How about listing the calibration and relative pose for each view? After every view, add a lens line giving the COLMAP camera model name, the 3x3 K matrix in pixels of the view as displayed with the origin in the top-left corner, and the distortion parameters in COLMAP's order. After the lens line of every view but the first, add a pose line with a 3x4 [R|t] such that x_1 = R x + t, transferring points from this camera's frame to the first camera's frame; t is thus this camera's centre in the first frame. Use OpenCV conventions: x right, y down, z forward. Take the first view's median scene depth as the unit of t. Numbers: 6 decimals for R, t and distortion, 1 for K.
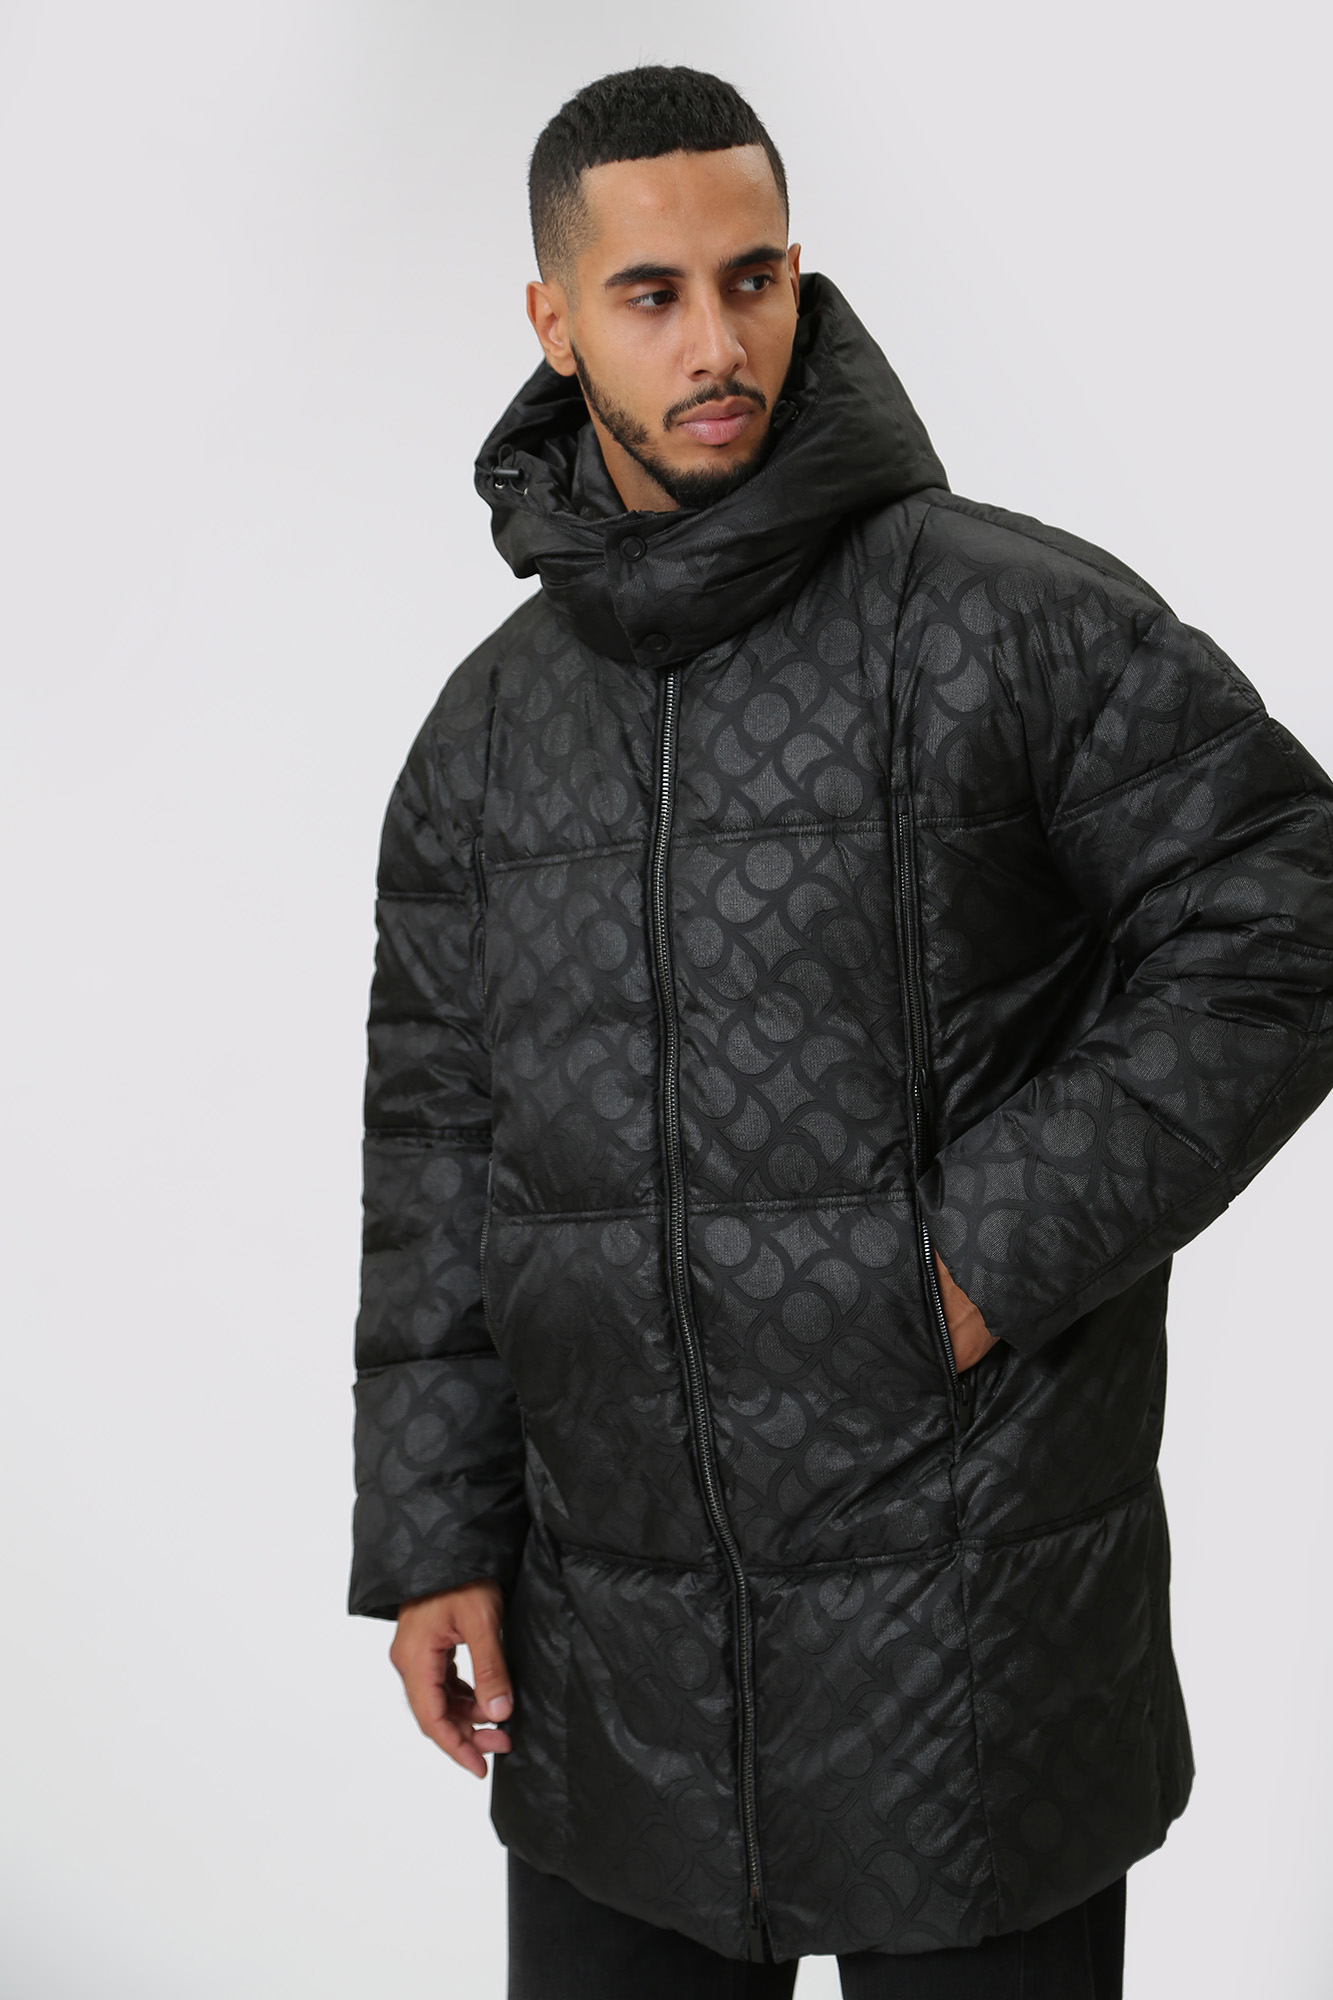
lens RADIAL K [[4131.1, 0, 666.5], [0, 4131.1, 1000.0], [0, 0, 1]] dist [-0.002154, 0.017555]
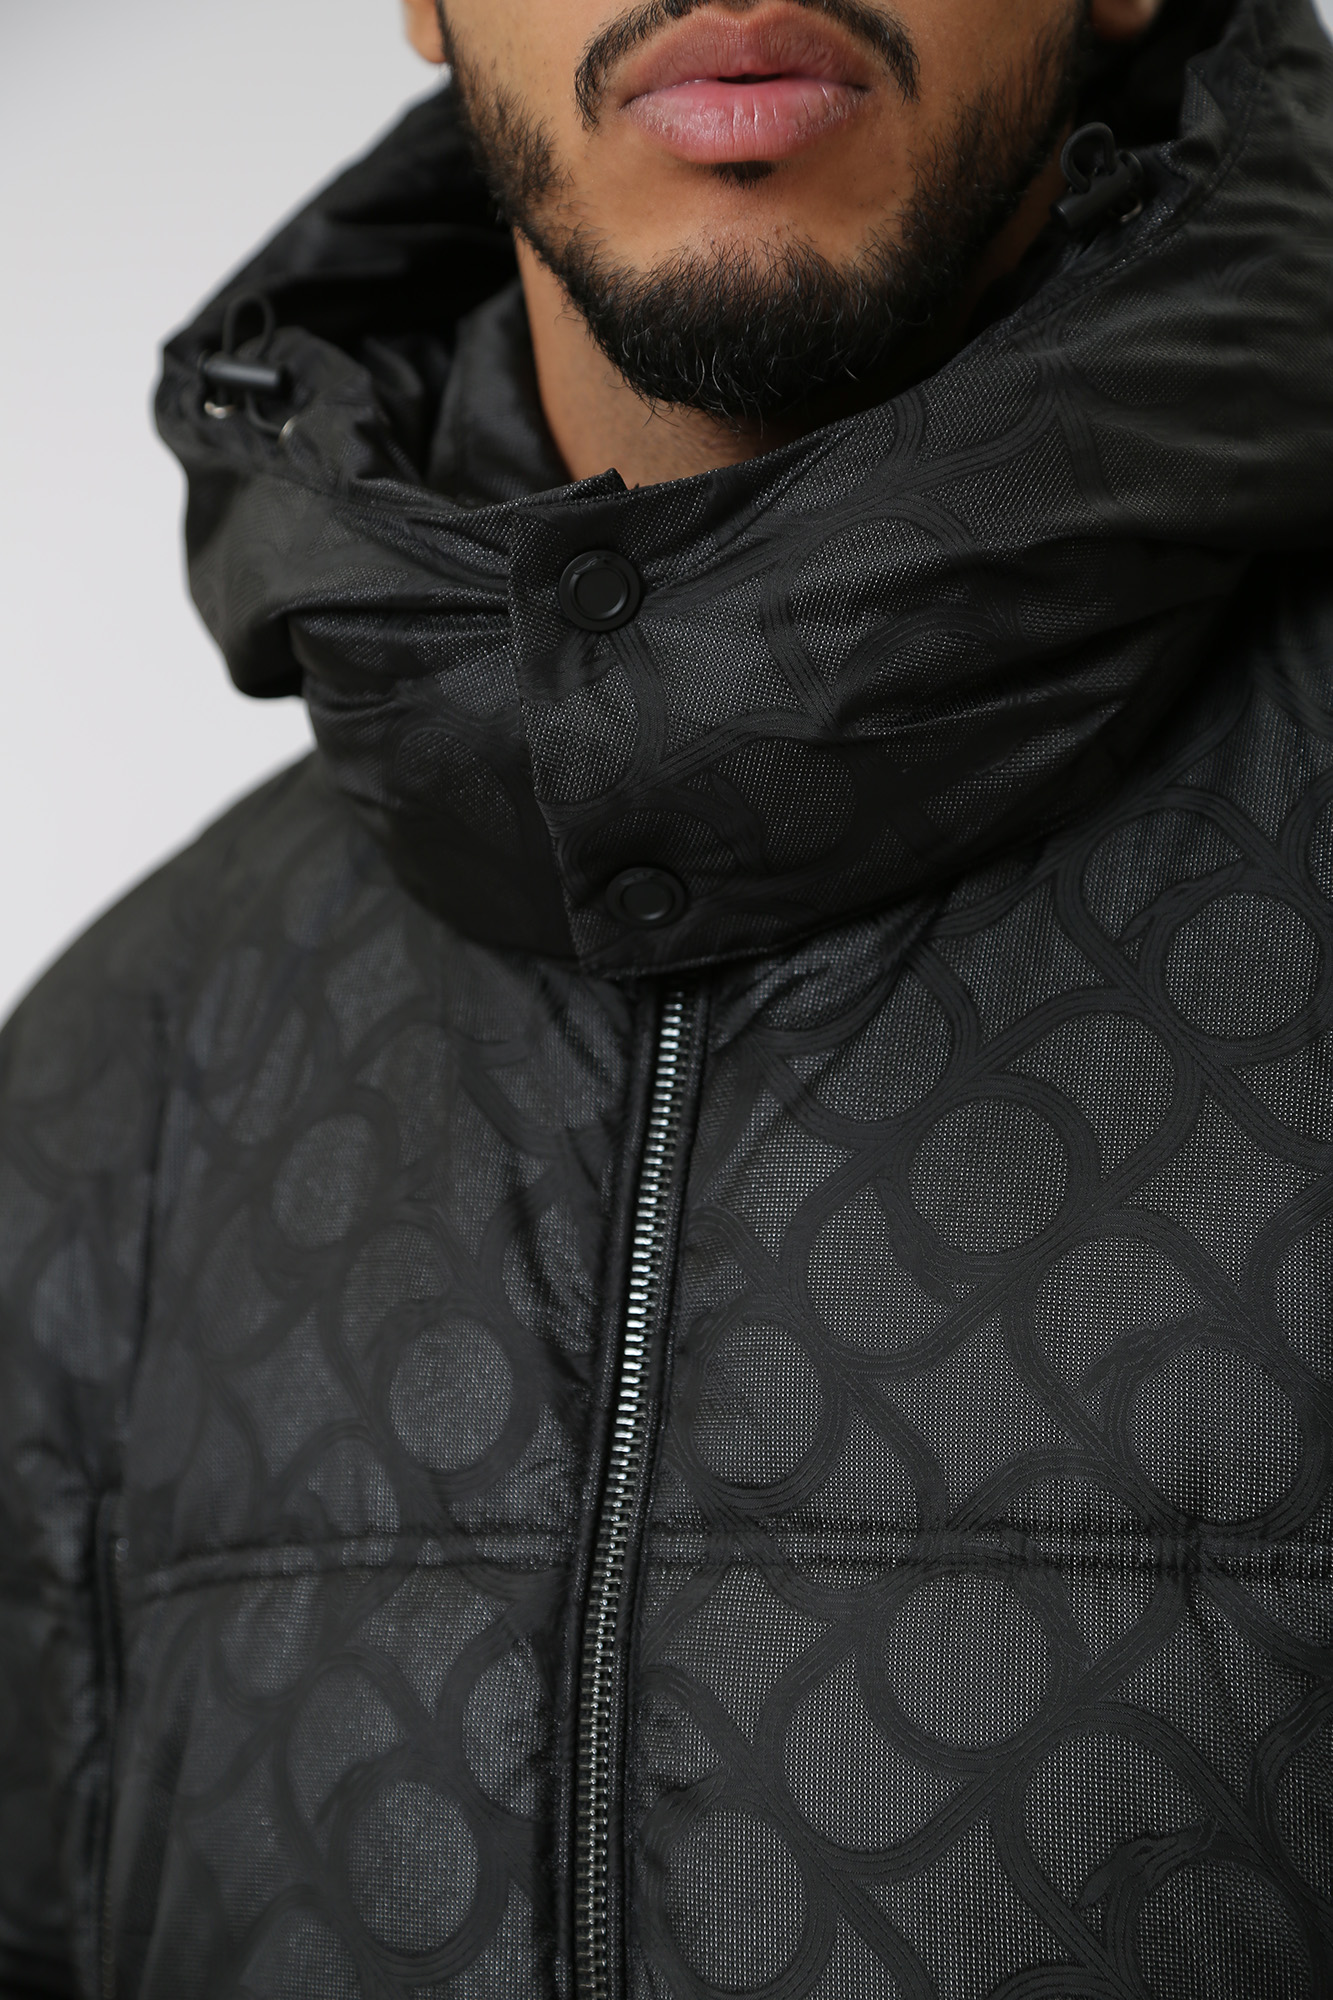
lens RADIAL K [[4704.0, 0, 666.5], [0, 4704.0, 1000.0], [0, 0, 1]] dist [-0.940701, 0.263496]
pose [[0.995893, 0.086470, 0.026825, -0.010140], [-0.083295, 0.991211, -0.102779, -0.043740], [-0.035477, 0.100122, 0.994342, 0.657476]]
